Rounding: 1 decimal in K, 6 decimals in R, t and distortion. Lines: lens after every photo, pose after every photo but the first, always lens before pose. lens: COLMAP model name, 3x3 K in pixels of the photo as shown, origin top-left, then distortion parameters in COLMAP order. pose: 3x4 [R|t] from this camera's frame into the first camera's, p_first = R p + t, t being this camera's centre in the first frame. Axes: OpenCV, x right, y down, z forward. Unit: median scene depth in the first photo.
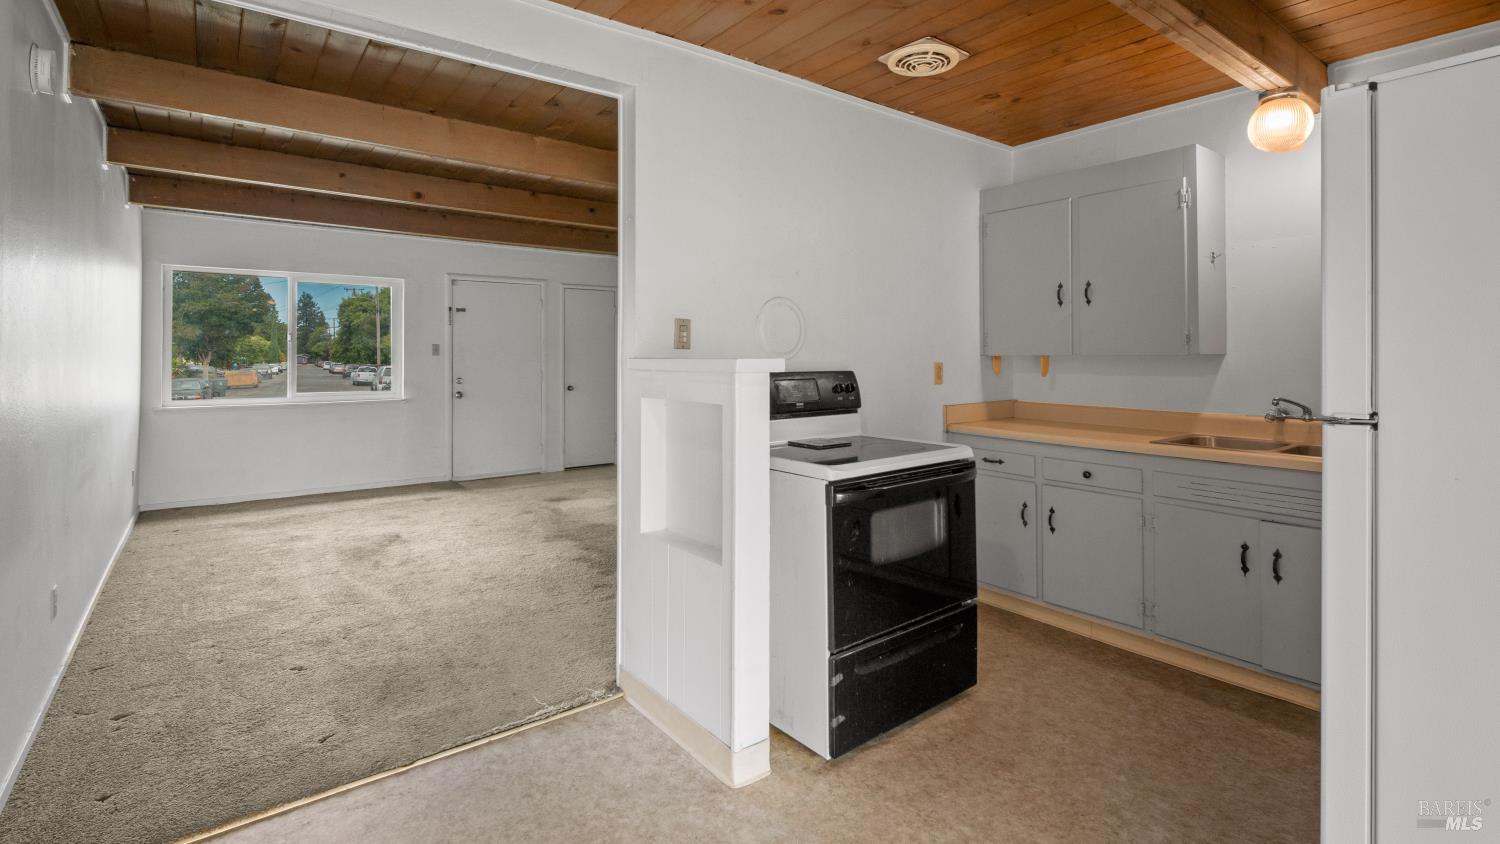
lens RADIAL K [[685.5, 0, 757.9], [0, 685.5, 361.7], [0, 0, 1]] dist [0.010307, -0.004314]
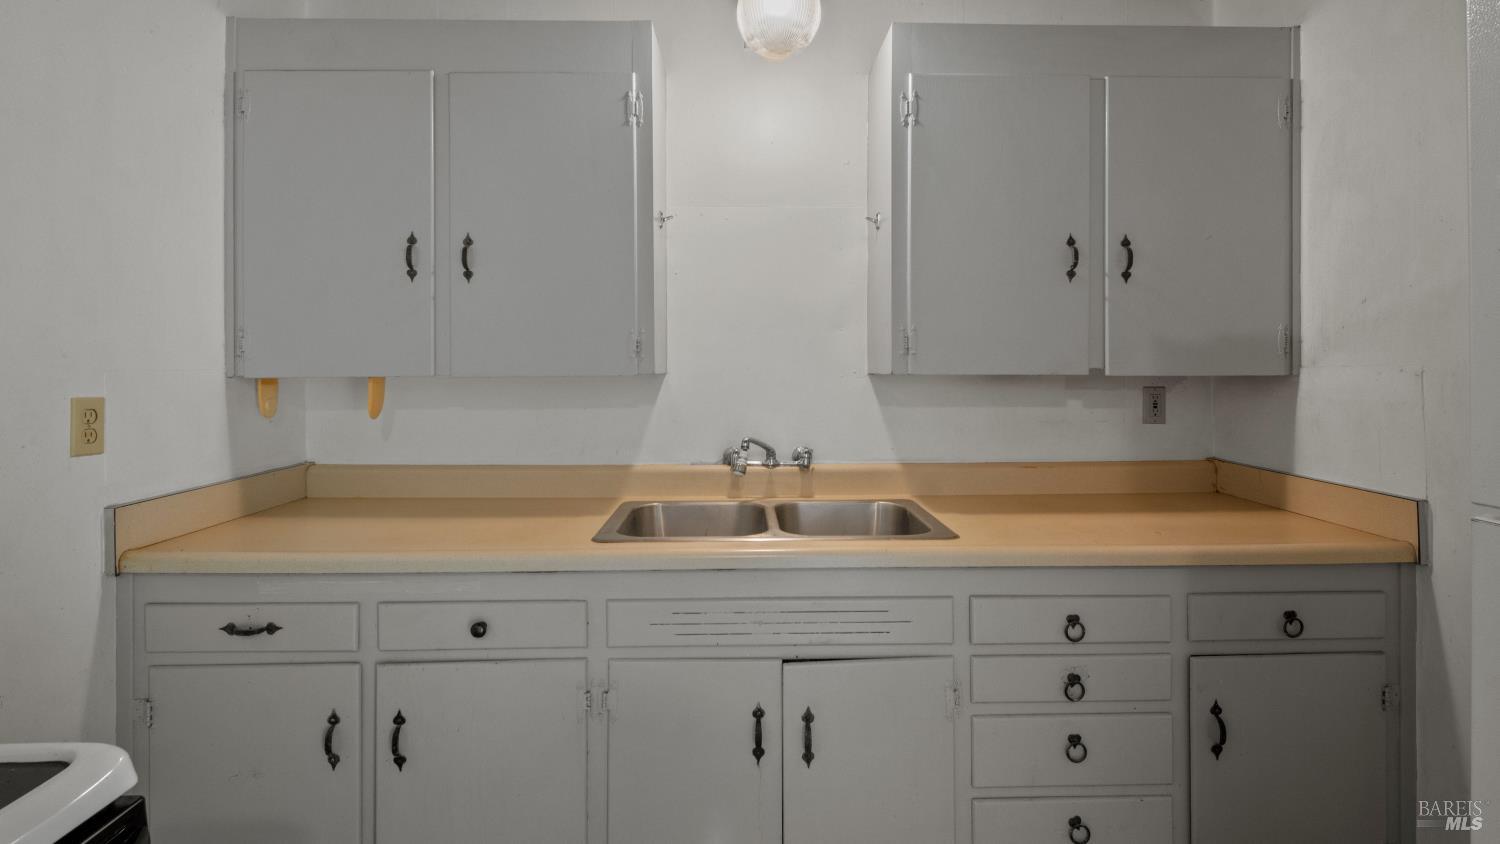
lens RADIAL K [[685.5, 0, 754.1], [0, 685.5, 353.3], [0, 0, 1]] dist [0.010307, -0.004314]
pose [[0.594056, 0.015460, 0.804275, 0.204445], [0.010390, 0.999584, -0.026889, -0.011295], [-0.804357, 0.024330, 0.593648, 0.553811]]
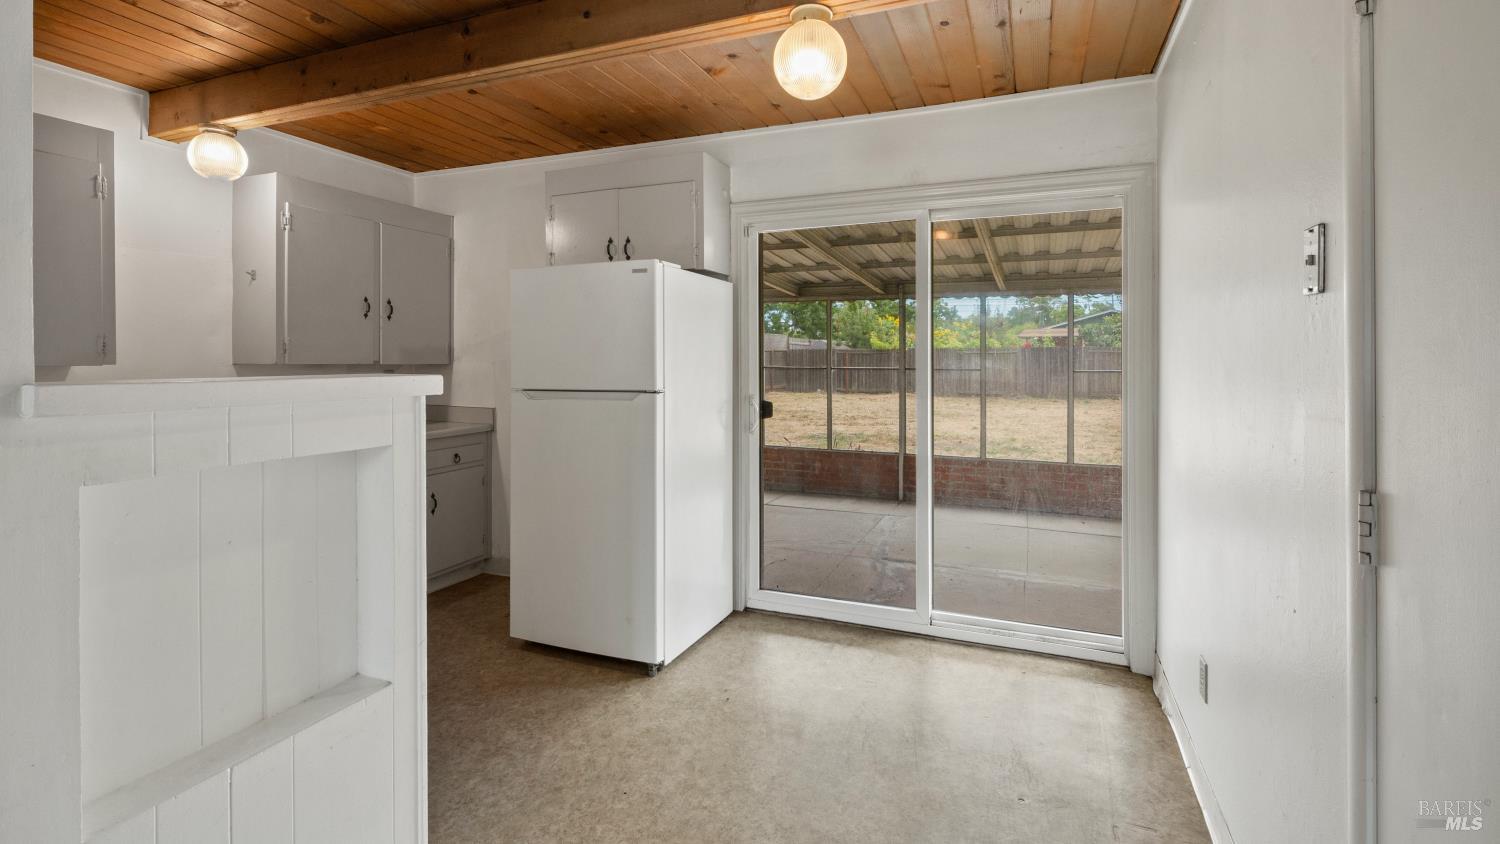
lens RADIAL K [[685.5, 0, 739.3], [0, 685.5, 391.0], [0, 0, 1]] dist [0.010307, -0.004314]
pose [[-0.481099, -0.035719, 0.875939, -0.538883], [0.012935, 0.998772, 0.047833, -0.007735], [-0.876571, 0.034343, -0.480046, 0.689608]]
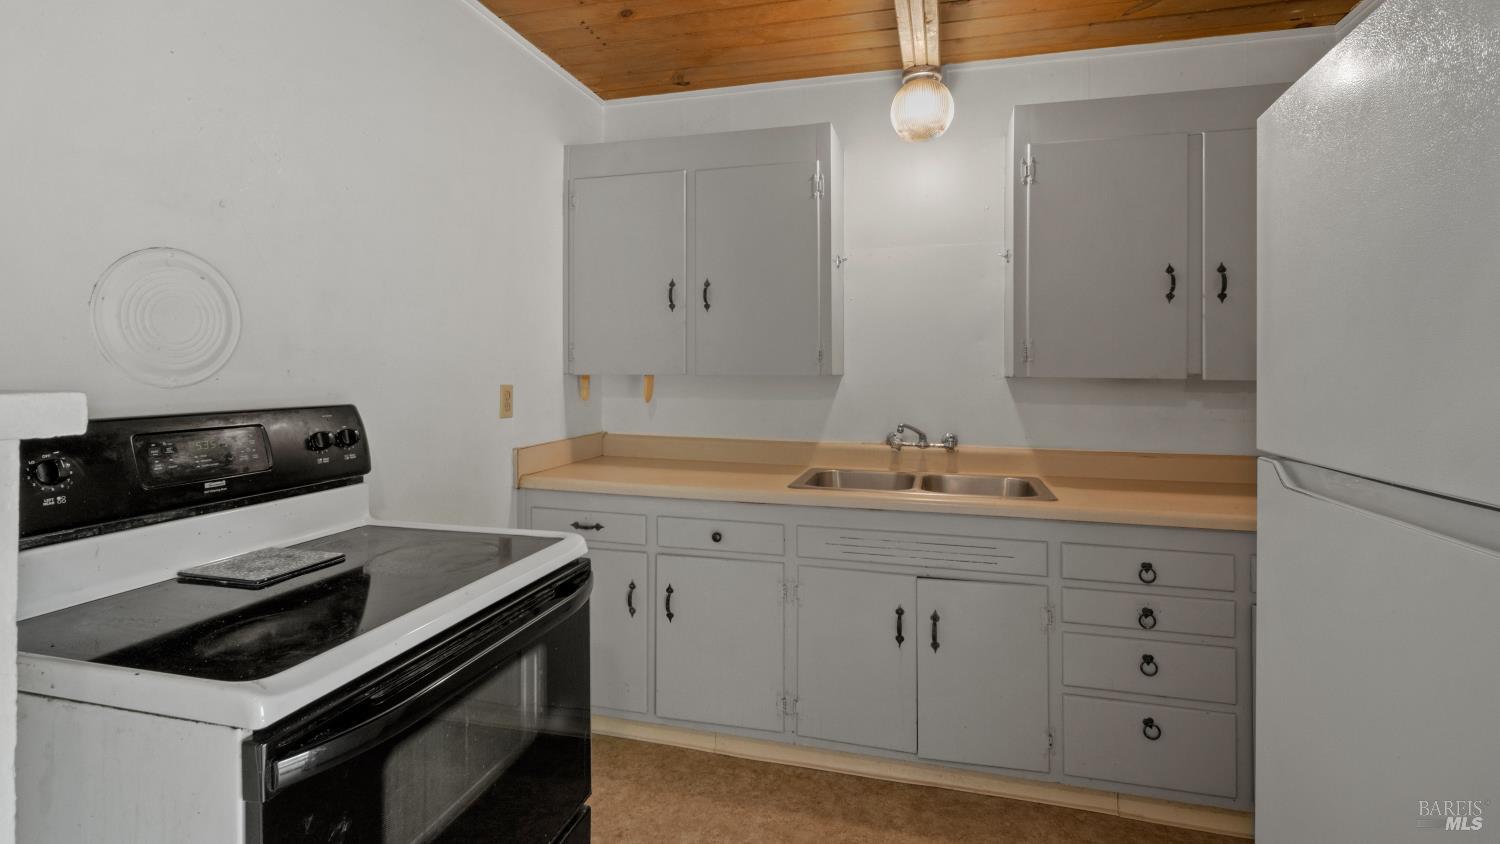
lens RADIAL K [[685.5, 0, 758.4], [0, 685.5, 361.5], [0, 0, 1]] dist [0.010307, -0.004314]
pose [[0.796524, 0.012484, 0.604478, 0.064467], [0.000368, 0.999777, -0.021133, -0.008992], [-0.604607, 0.017055, 0.796342, 0.376066]]
